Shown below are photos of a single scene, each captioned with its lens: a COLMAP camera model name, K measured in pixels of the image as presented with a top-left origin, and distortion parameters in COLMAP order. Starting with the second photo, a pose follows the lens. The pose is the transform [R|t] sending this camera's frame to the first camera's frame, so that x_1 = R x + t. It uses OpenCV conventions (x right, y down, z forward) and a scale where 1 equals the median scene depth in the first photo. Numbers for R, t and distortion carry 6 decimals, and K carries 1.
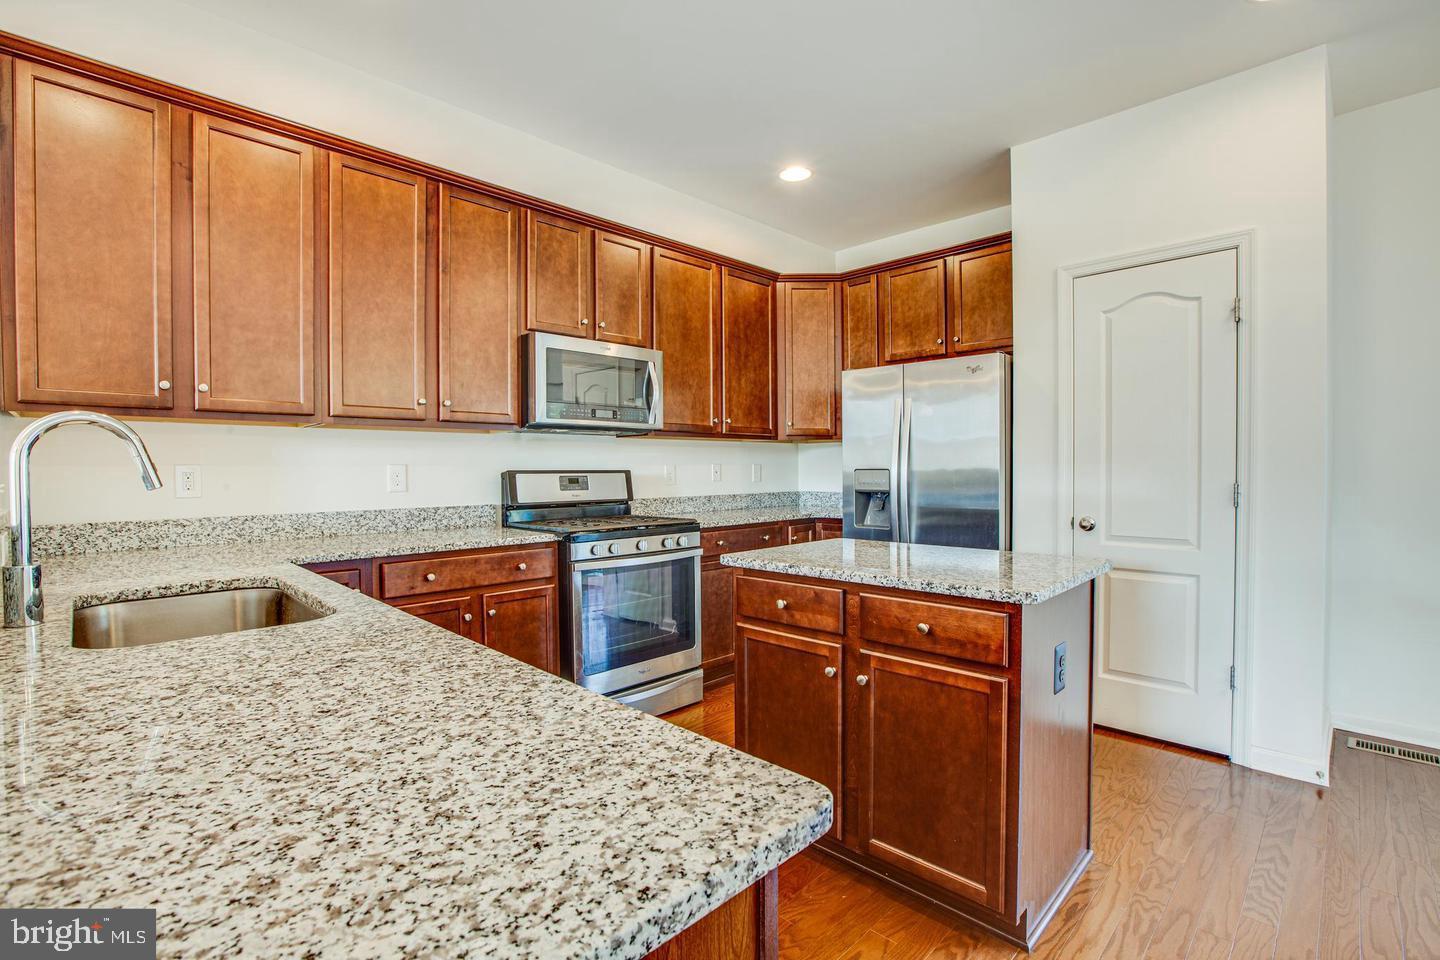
lens RADIAL K [[657.8, 0, 711.0], [0, 657.8, 481.4], [0, 0, 1]] dist [-0.047798, 0.013567]
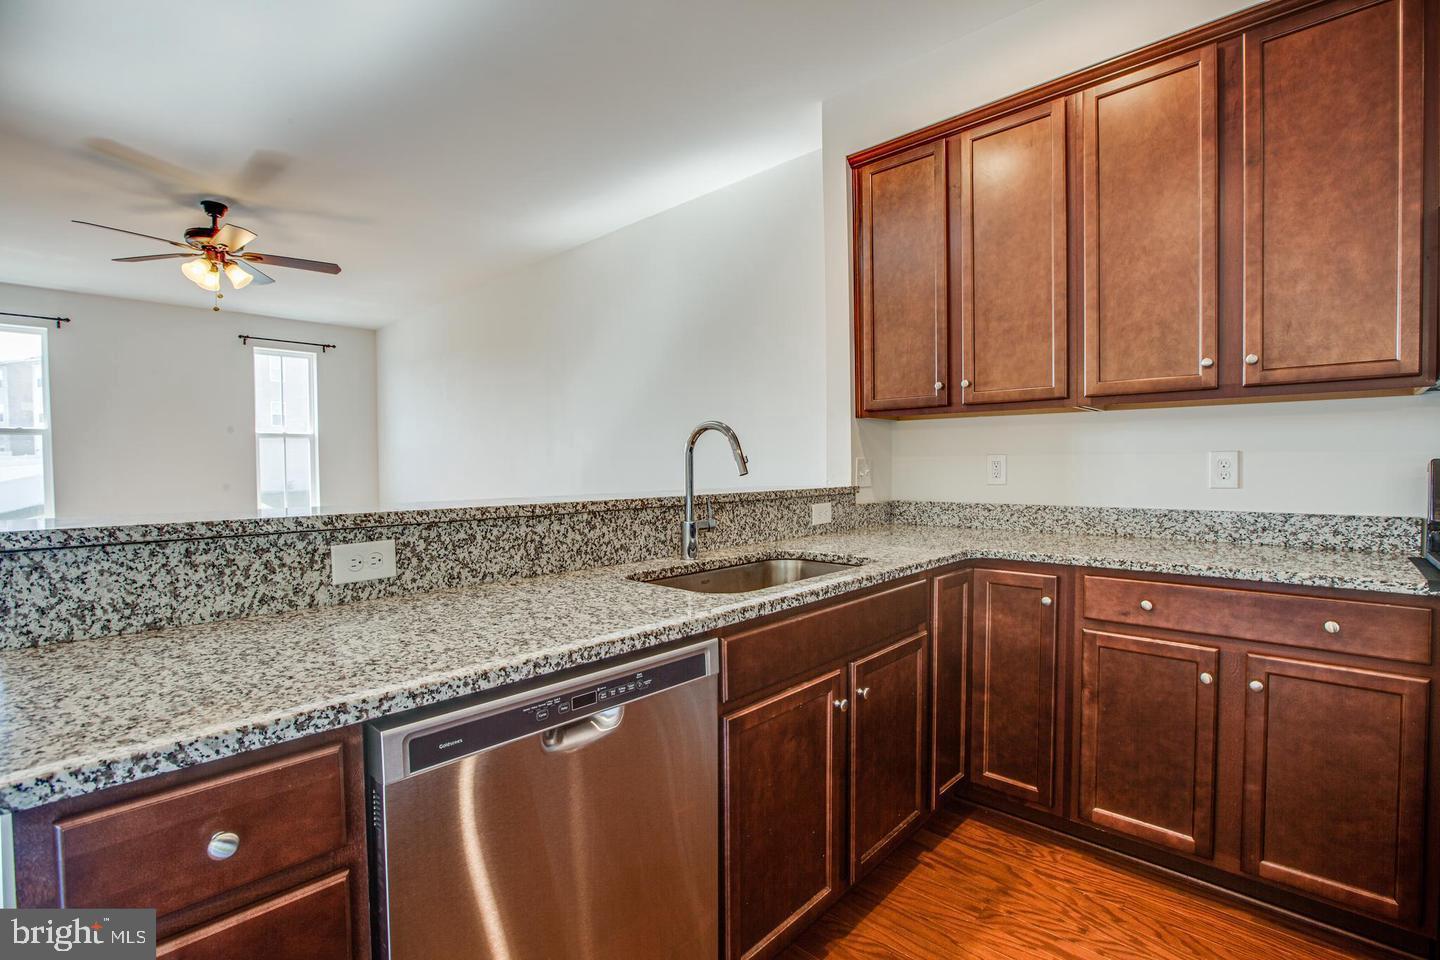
lens RADIAL K [[659.1, 0, 725.2], [0, 659.1, 480.2], [0, 0, 1]] dist [-0.045120, 0.015097]
pose [[0.036560, 0.030752, -0.998858, 0.259601], [-0.011090, 0.999477, 0.030365, -0.010053], [0.999270, 0.009967, 0.036882, 0.469507]]
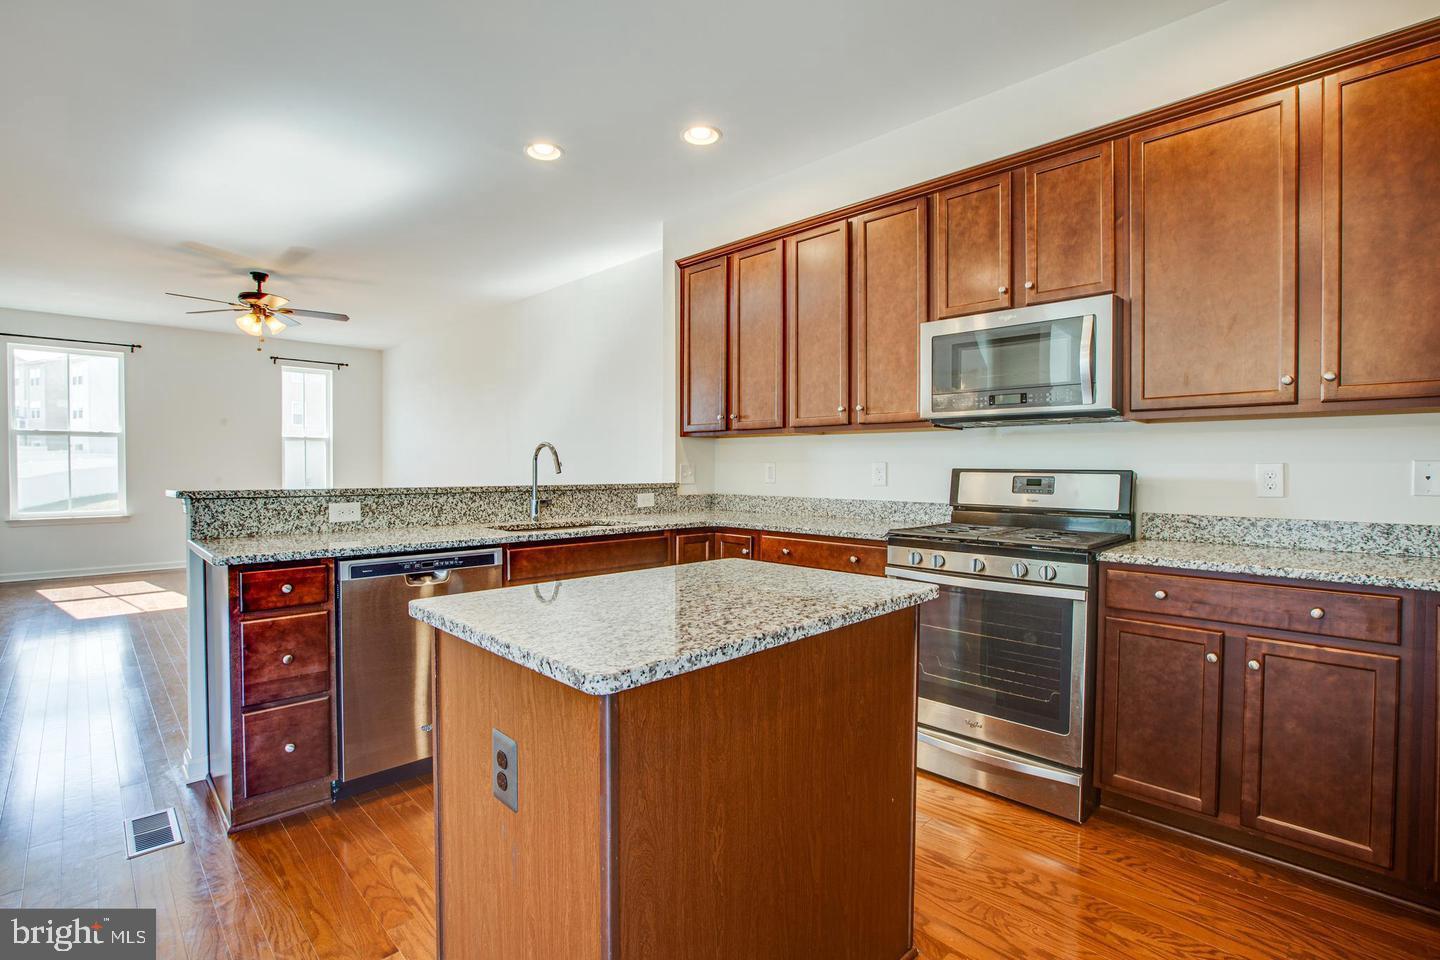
lens RADIAL K [[670.7, 0, 713.3], [0, 670.7, 476.8], [0, 0, 1]] dist [-0.045455, 0.015054]
pose [[-0.005745, 0.021243, -0.999758, 0.819804], [-0.023054, 0.999506, 0.021370, -0.021315], [0.999718, 0.023172, -0.005253, 0.814006]]
